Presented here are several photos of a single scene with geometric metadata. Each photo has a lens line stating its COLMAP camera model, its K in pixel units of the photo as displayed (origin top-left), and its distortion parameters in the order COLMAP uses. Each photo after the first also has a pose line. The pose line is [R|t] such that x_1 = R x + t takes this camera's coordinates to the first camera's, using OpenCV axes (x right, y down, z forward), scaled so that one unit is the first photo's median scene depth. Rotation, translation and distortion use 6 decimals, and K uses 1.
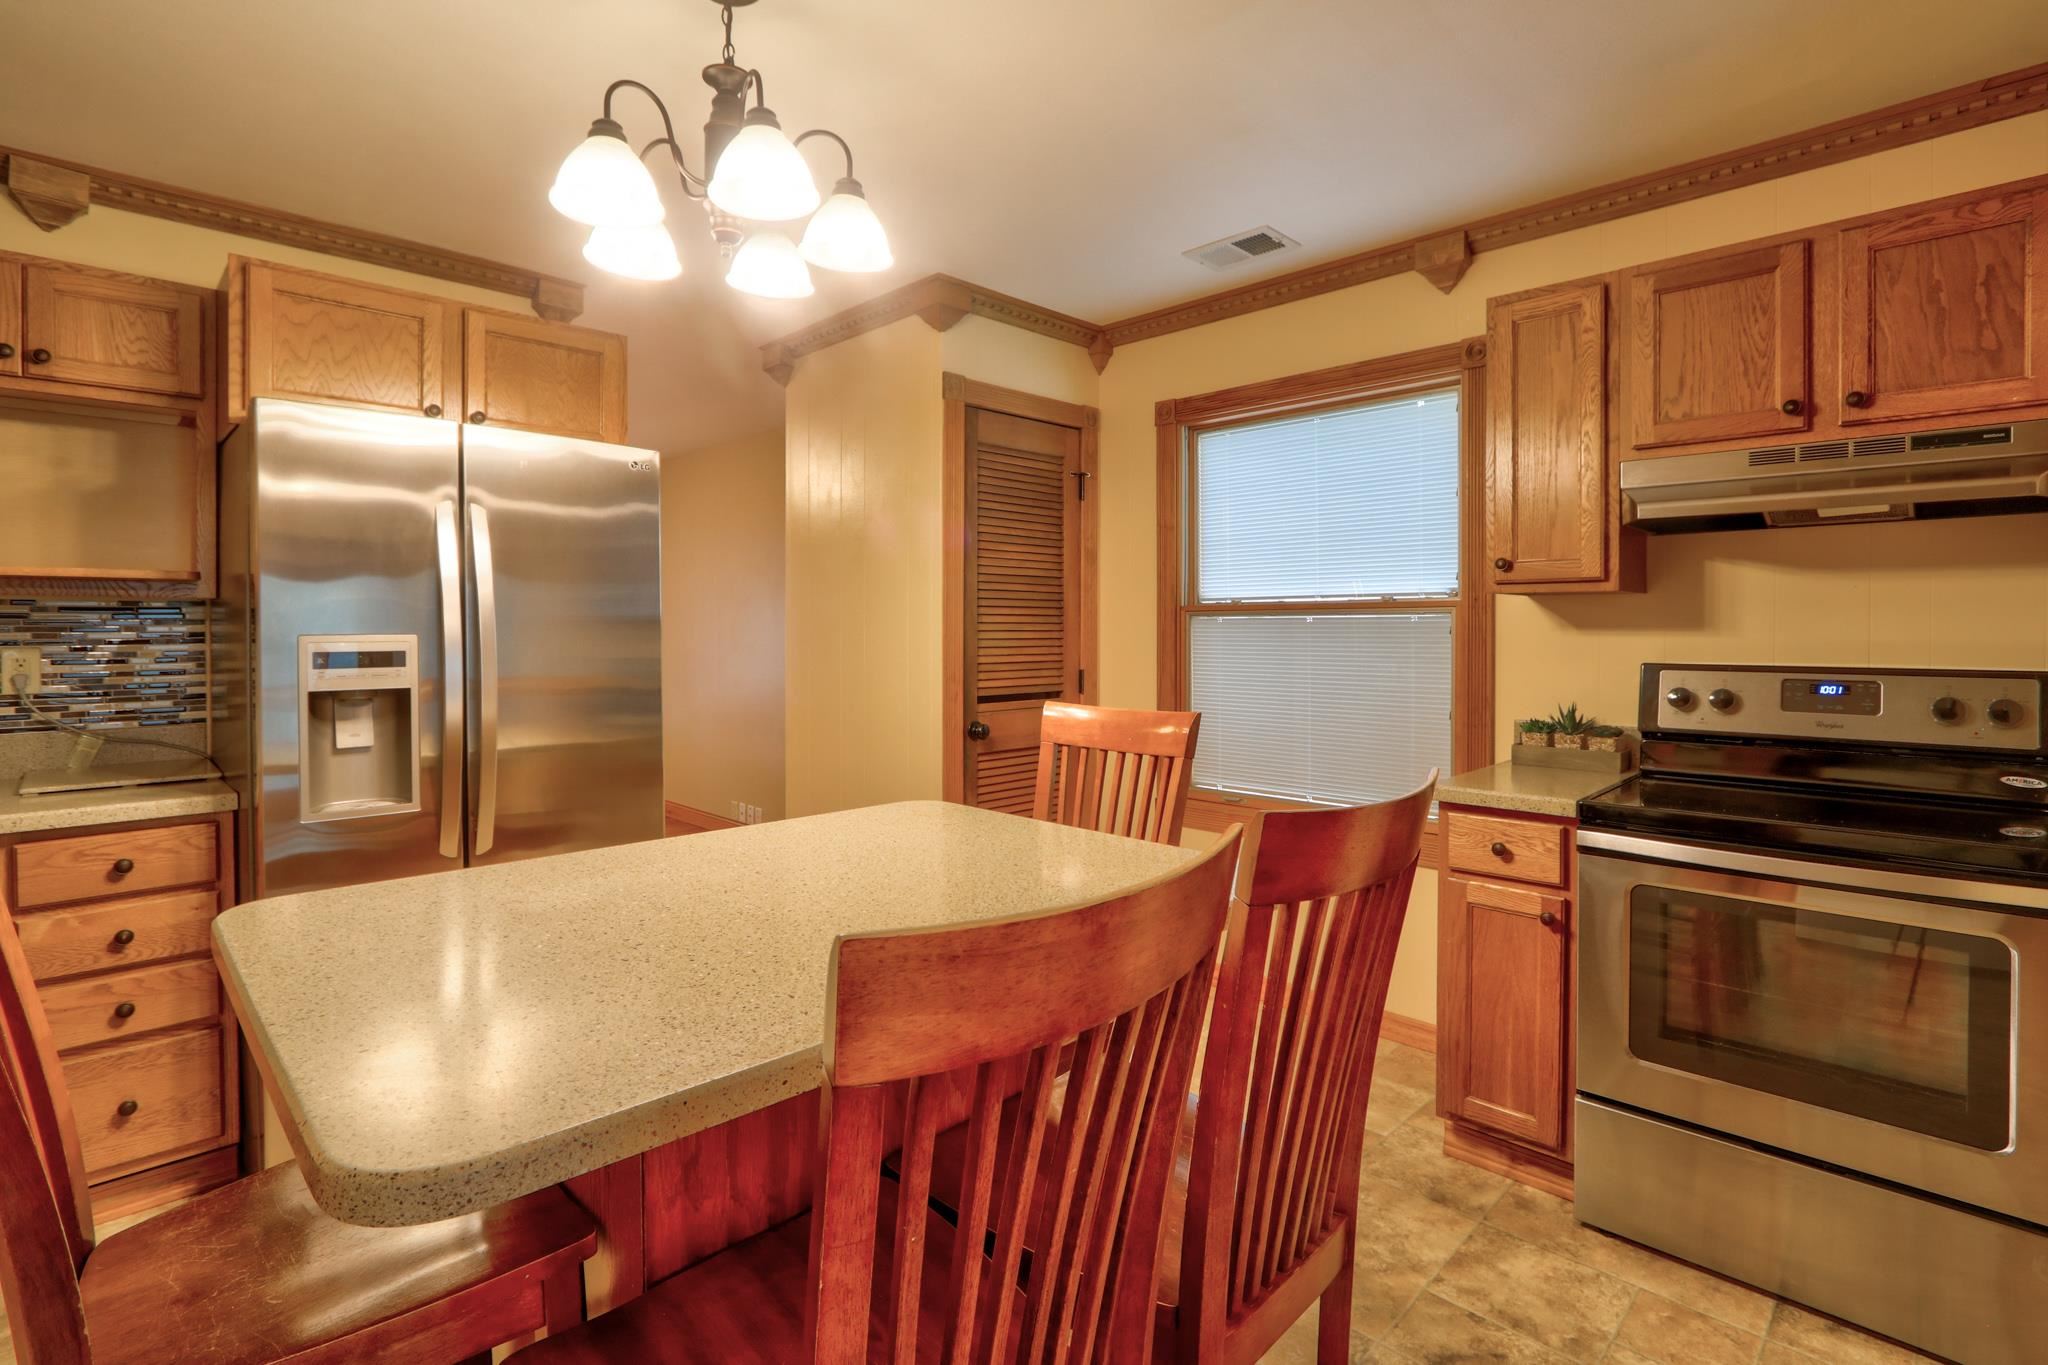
lens RADIAL K [[1005.5, 0, 1004.1], [0, 1005.5, 599.1], [0, 0, 1]] dist [0.001966, 0.000705]
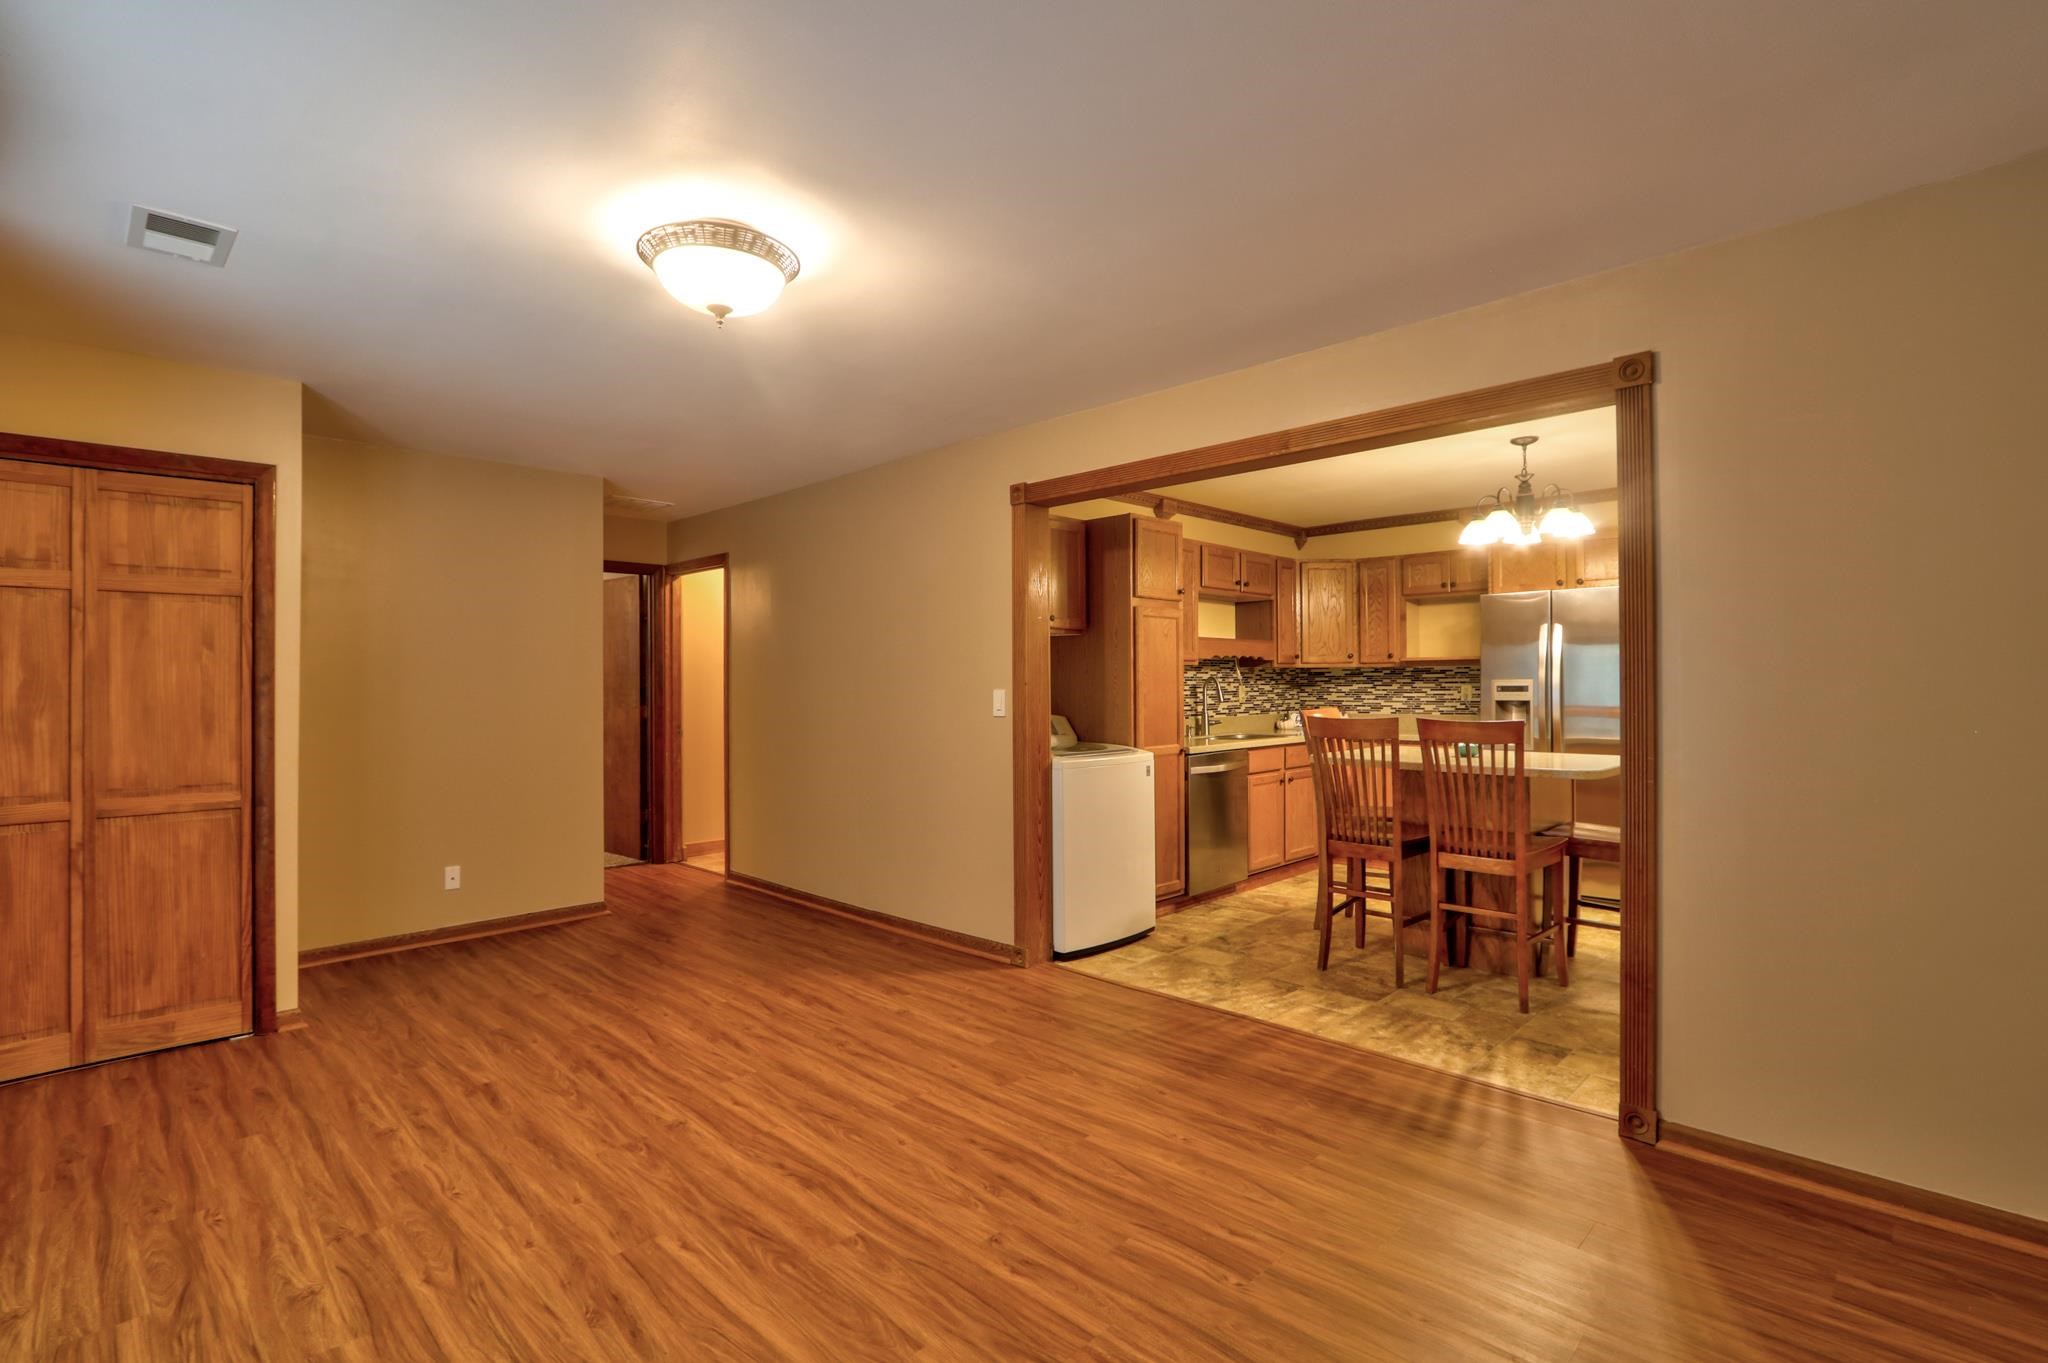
lens RADIAL K [[945.0, 0, 1024.0], [0, 945.0, 681.5], [0, 0, 1]] dist [-0.015711, 0.000582]
pose [[0.022737, 0.000303, -0.999741, 1.496232], [0.034097, 0.999418, 0.001079, -0.004662], [0.999160, -0.034113, 0.022713, -0.272541]]
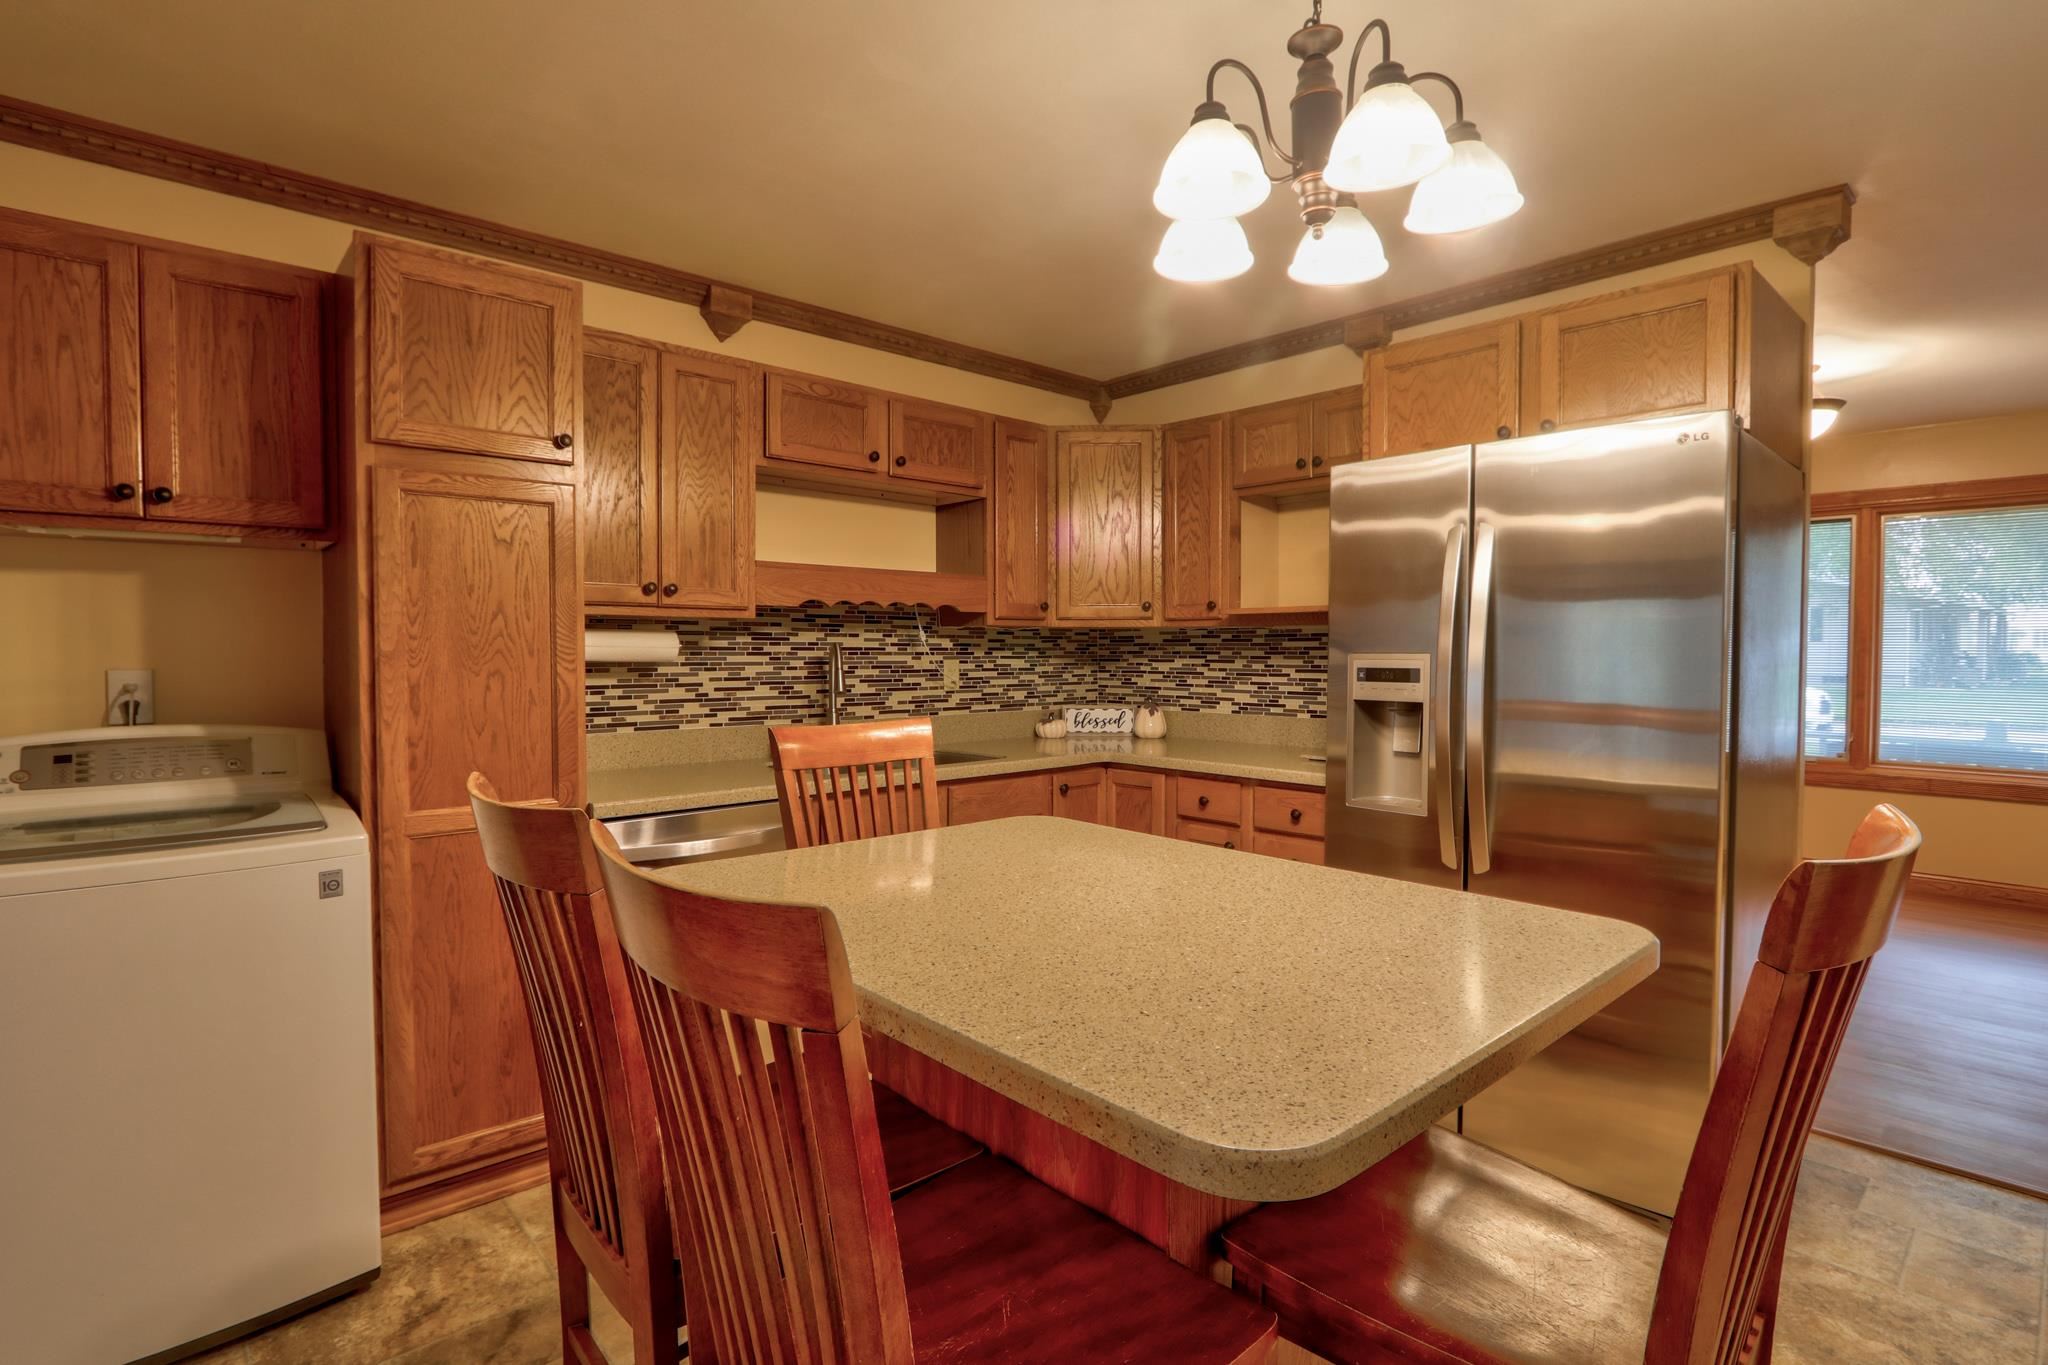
lens RADIAL K [[1011.8, 0, 1014.1], [0, 1011.8, 675.3], [0, 0, 1]] dist [-0.004496, 0.000002]
pose [[-0.031902, 0.027139, -0.999122, 0.452408], [0.025885, 0.999318, 0.026318, 0.015483], [0.999156, -0.025022, -0.032583, 0.512244]]
